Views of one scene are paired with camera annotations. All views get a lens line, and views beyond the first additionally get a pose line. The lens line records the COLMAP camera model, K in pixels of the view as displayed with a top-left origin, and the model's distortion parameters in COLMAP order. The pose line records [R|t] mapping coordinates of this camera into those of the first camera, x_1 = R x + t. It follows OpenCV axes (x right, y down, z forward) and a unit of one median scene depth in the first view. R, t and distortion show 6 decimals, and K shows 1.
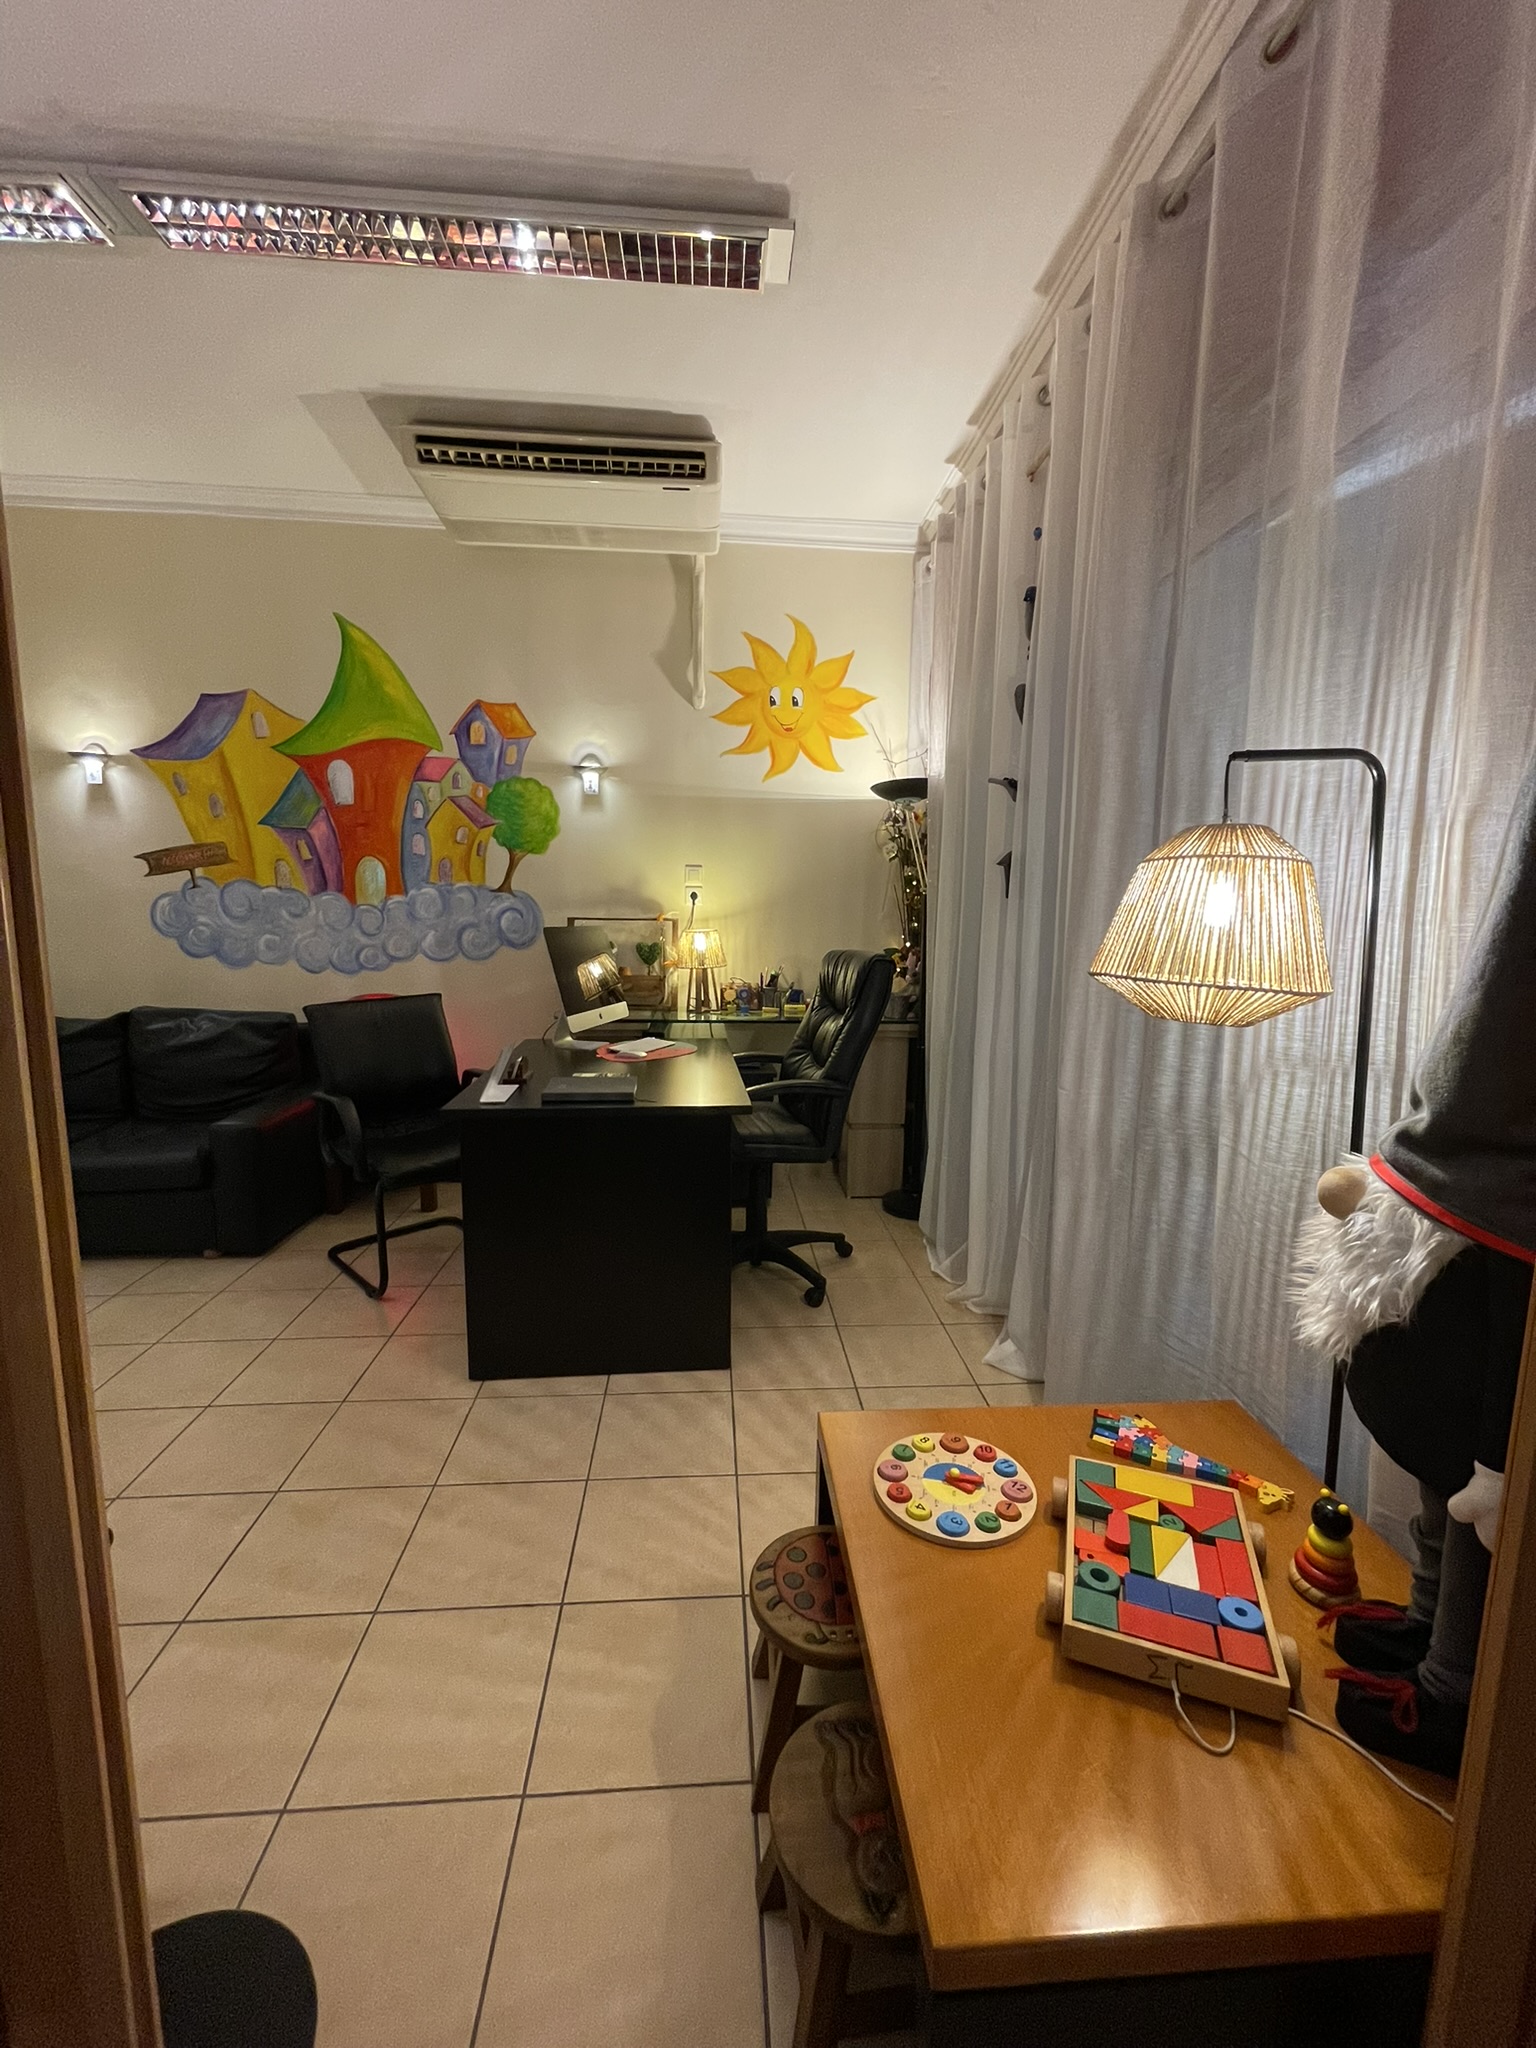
lens RADIAL K [[830.0, 0, 767.2], [0, 830.0, 1029.5], [0, 0, 1]] dist [-0.002183, -0.000561]
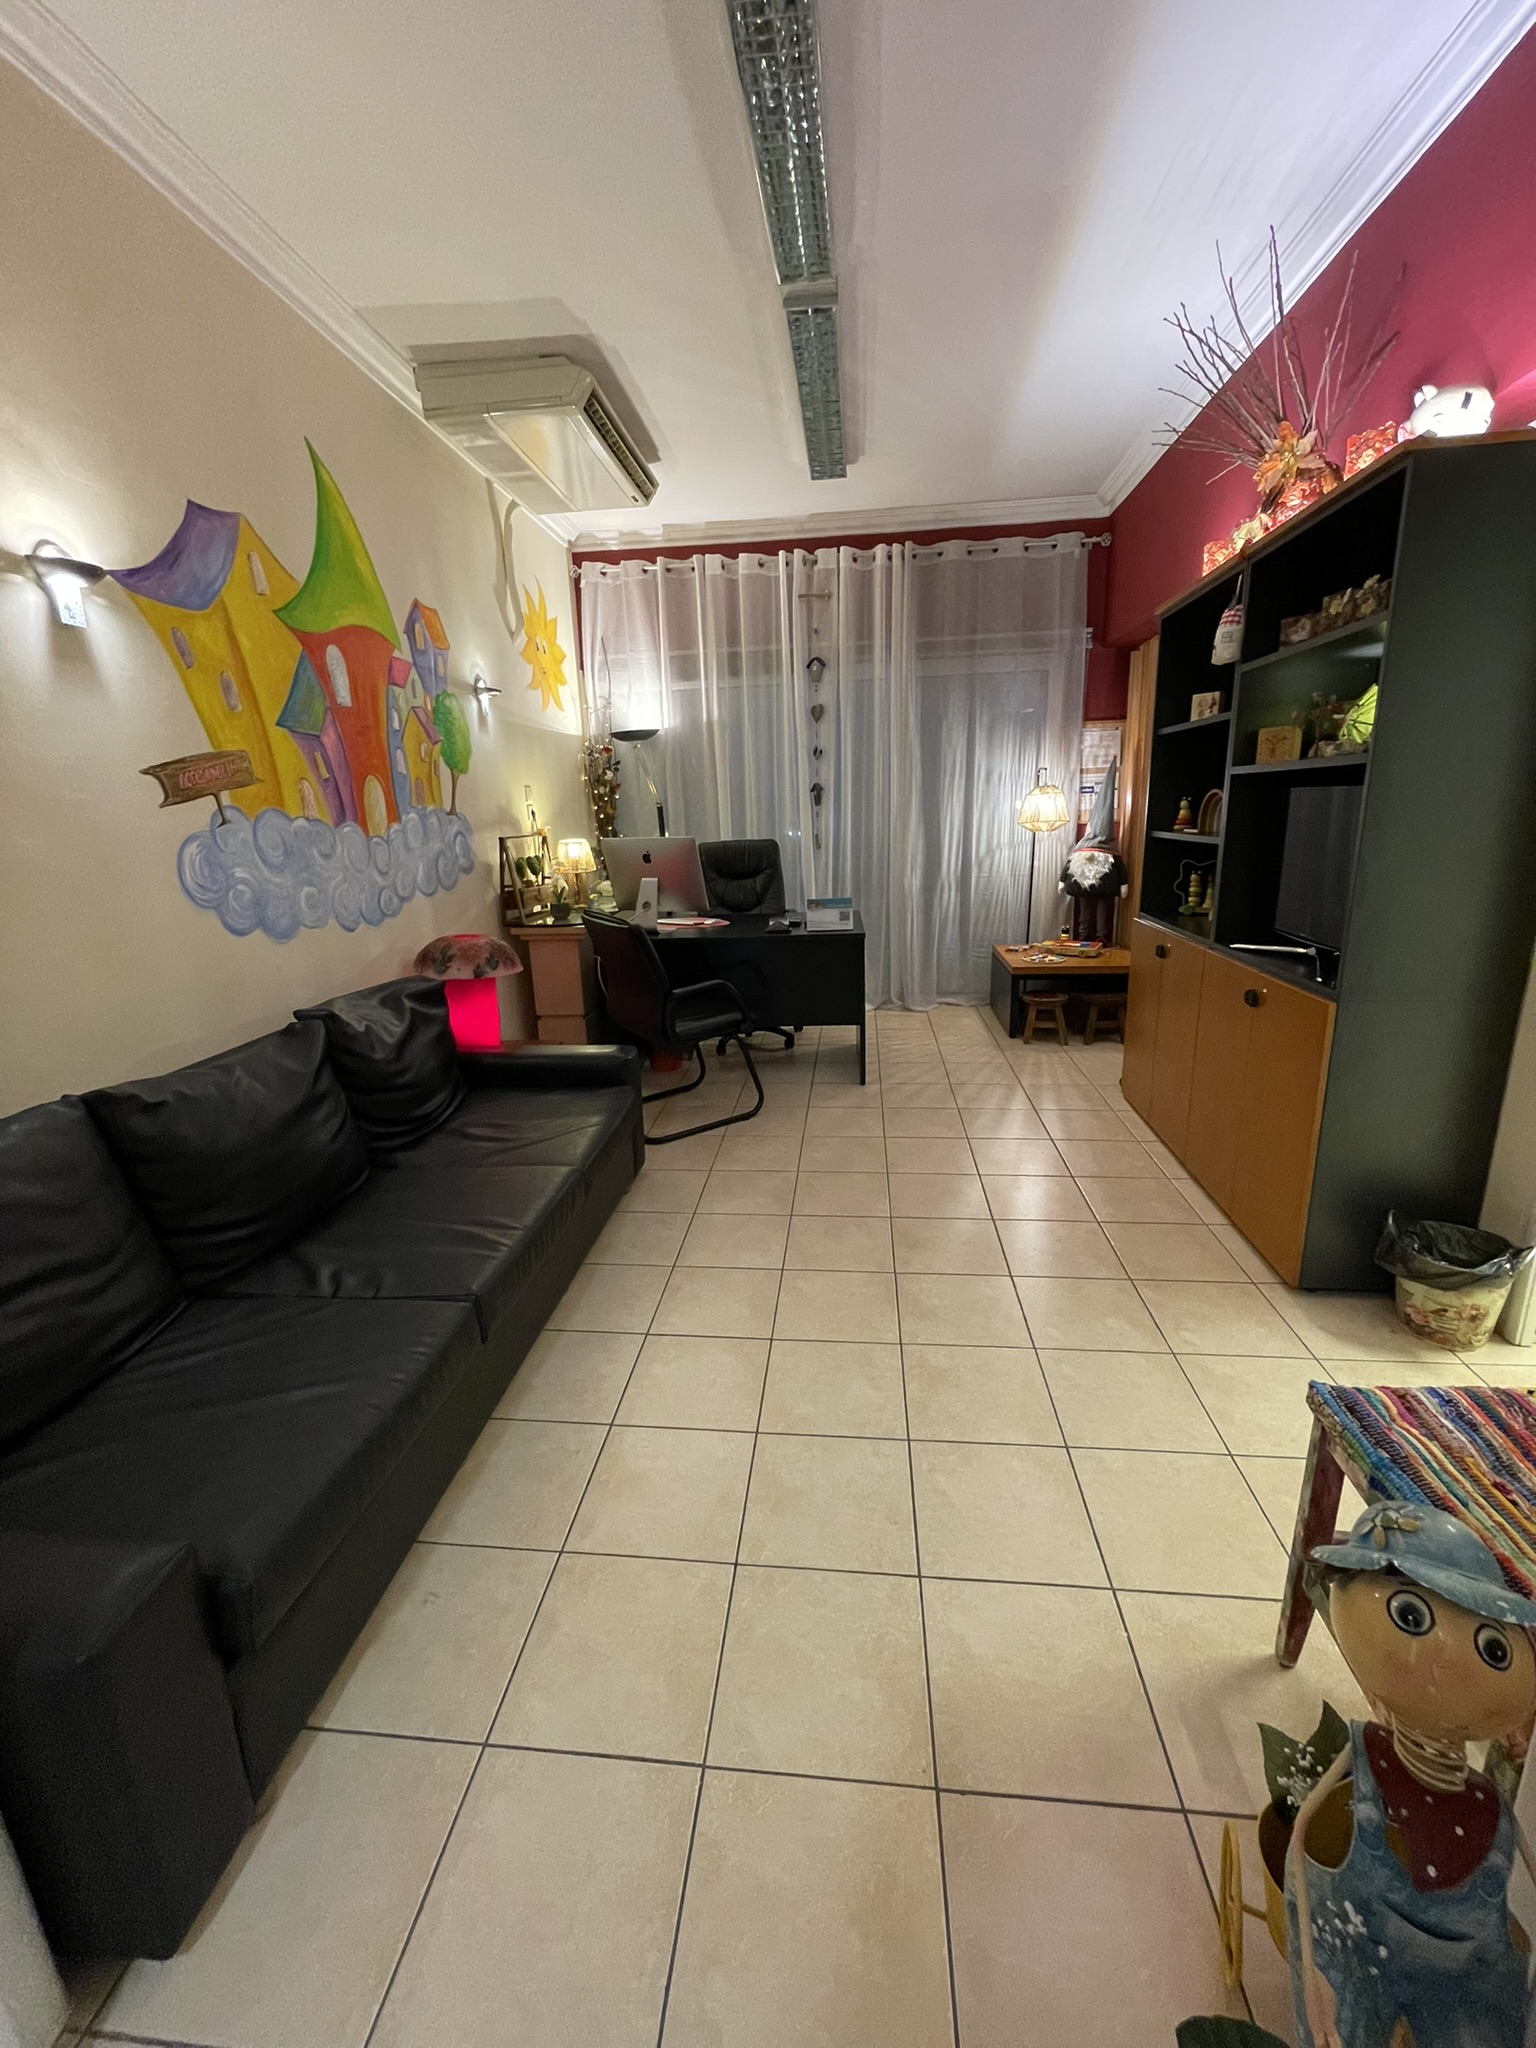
lens RADIAL K [[830.0, 0, 767.2], [0, 830.0, 1029.5], [0, 0, 1]] dist [-0.002183, -0.000561]
pose [[0.175116, -0.279153, 0.944144, -1.252963], [0.173724, 0.952677, 0.249454, -0.108123], [-0.969100, 0.120337, 0.215324, 0.487040]]
